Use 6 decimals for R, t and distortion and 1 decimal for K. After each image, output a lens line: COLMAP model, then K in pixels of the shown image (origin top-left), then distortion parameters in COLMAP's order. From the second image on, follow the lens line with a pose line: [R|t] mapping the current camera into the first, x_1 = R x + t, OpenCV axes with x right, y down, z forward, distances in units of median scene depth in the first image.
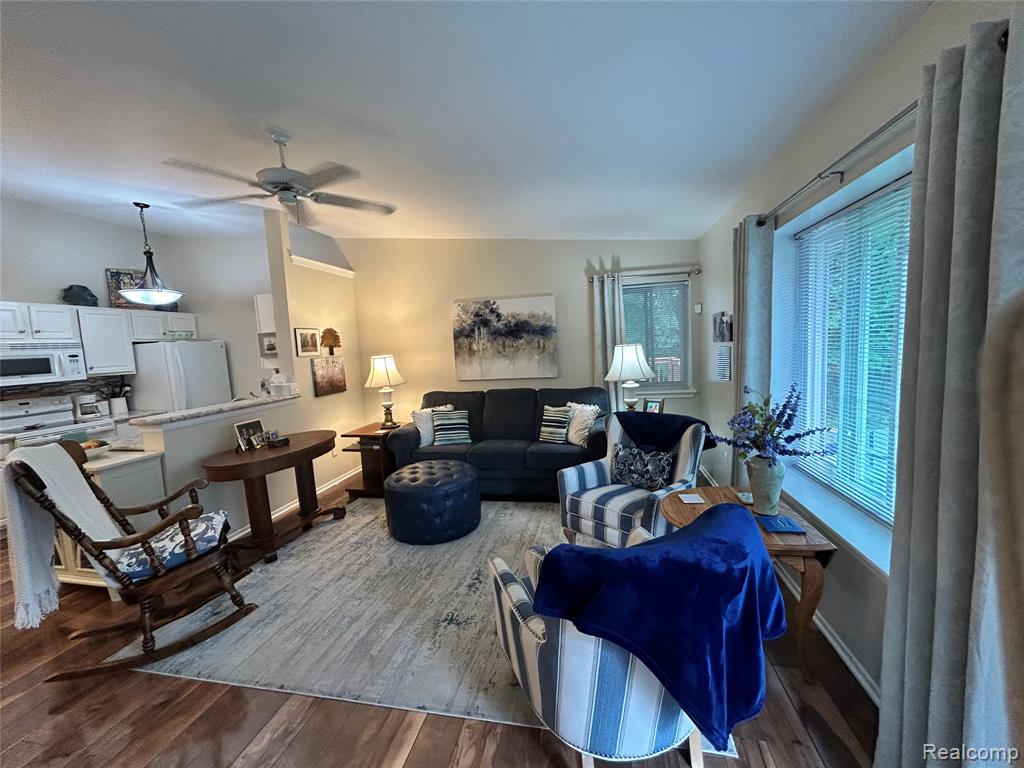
lens RADIAL K [[417.7, 0, 510.2], [0, 417.7, 383.8], [0, 0, 1]] dist [-0.001172, 0.000479]
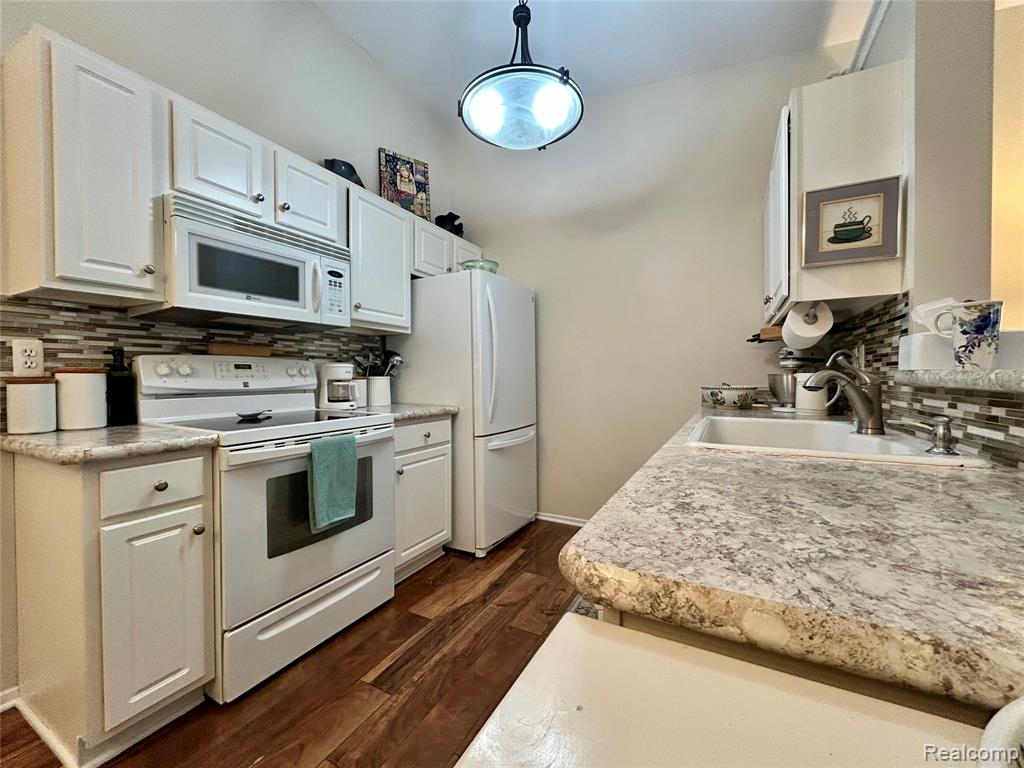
lens RADIAL K [[417.7, 0, 510.2], [0, 417.7, 383.8], [0, 0, 1]] dist [-0.001172, 0.000479]
pose [[0.960719, 0.053826, -0.272252, -0.698734], [-0.072269, 0.995688, -0.058168, 0.067434], [0.267947, 0.075558, 0.960466, 0.590141]]
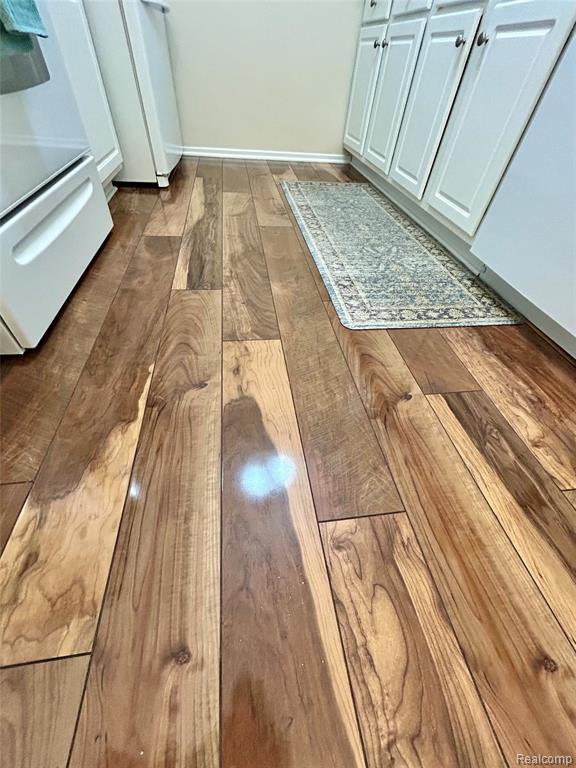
lens RADIAL K [[310.4, 0, 289.3], [0, 310.4, 382.1], [0, 0, 1]] dist [-0.001819, -0.000845]
pose [[0.929018, -0.174113, 0.326511, -0.897344], [-0.083390, 0.761172, 0.643166, 0.194272], [-0.360515, -0.624741, 0.692624, 0.675501]]
